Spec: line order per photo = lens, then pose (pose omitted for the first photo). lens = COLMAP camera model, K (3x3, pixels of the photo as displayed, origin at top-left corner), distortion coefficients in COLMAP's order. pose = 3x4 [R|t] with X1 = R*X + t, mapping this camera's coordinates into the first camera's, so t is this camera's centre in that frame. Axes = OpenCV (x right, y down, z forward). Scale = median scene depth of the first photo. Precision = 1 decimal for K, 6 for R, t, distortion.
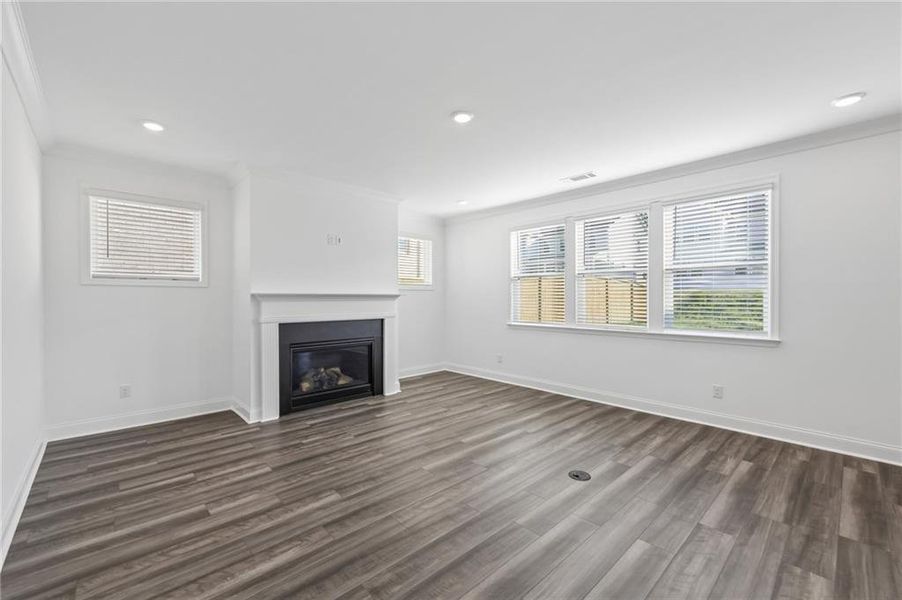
lens RADIAL K [[369.5, 0, 469.3], [0, 369.5, 298.5], [0, 0, 1]] dist [0.008583, -0.000656]
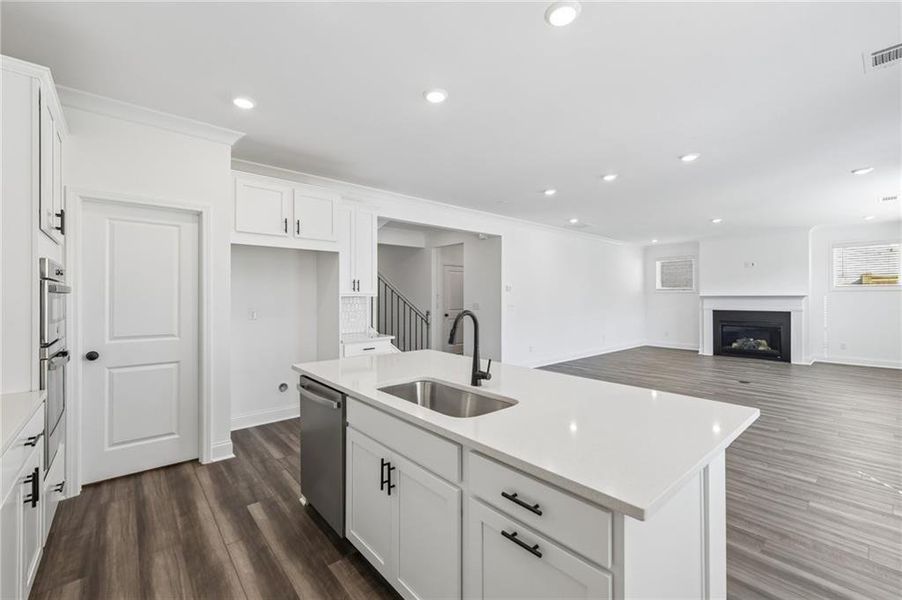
lens RADIAL K [[369.5, 0, 455.0], [0, 369.5, 298.2], [0, 0, 1]] dist [0.008583, -0.000656]
pose [[-0.030315, 0.001394, -0.999539, 1.626918], [-0.006026, 0.999981, 0.001578, 0.005902], [0.999522, 0.006071, -0.030306, -0.389708]]
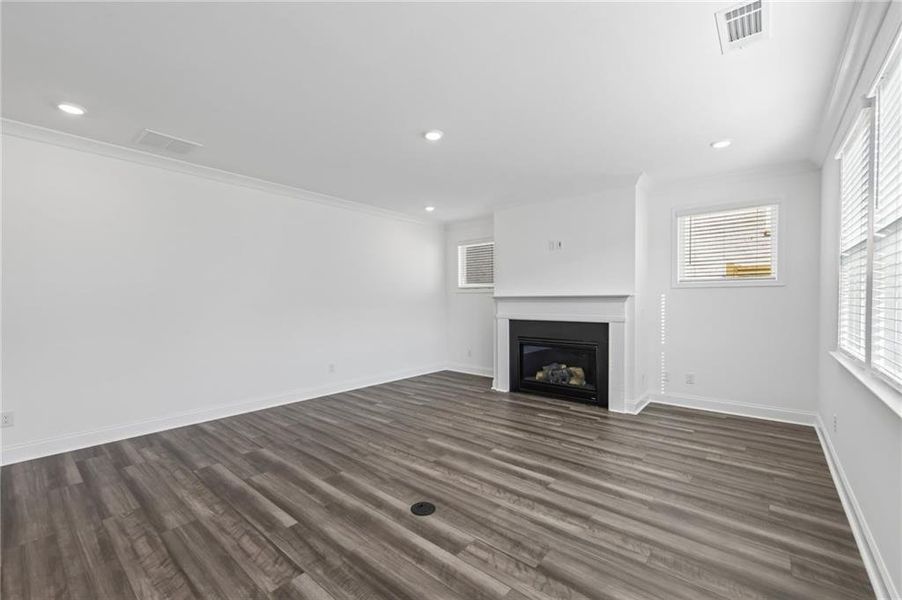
lens RADIAL K [[369.5, 0, 435.2], [0, 369.5, 306.6], [0, 0, 1]] dist [0.008583, -0.000656]
pose [[0.098290, 0.018985, -0.994977, 0.747356], [0.000168, 0.999818, 0.019094, -0.001774], [0.995158, -0.002044, 0.098269, 0.620158]]
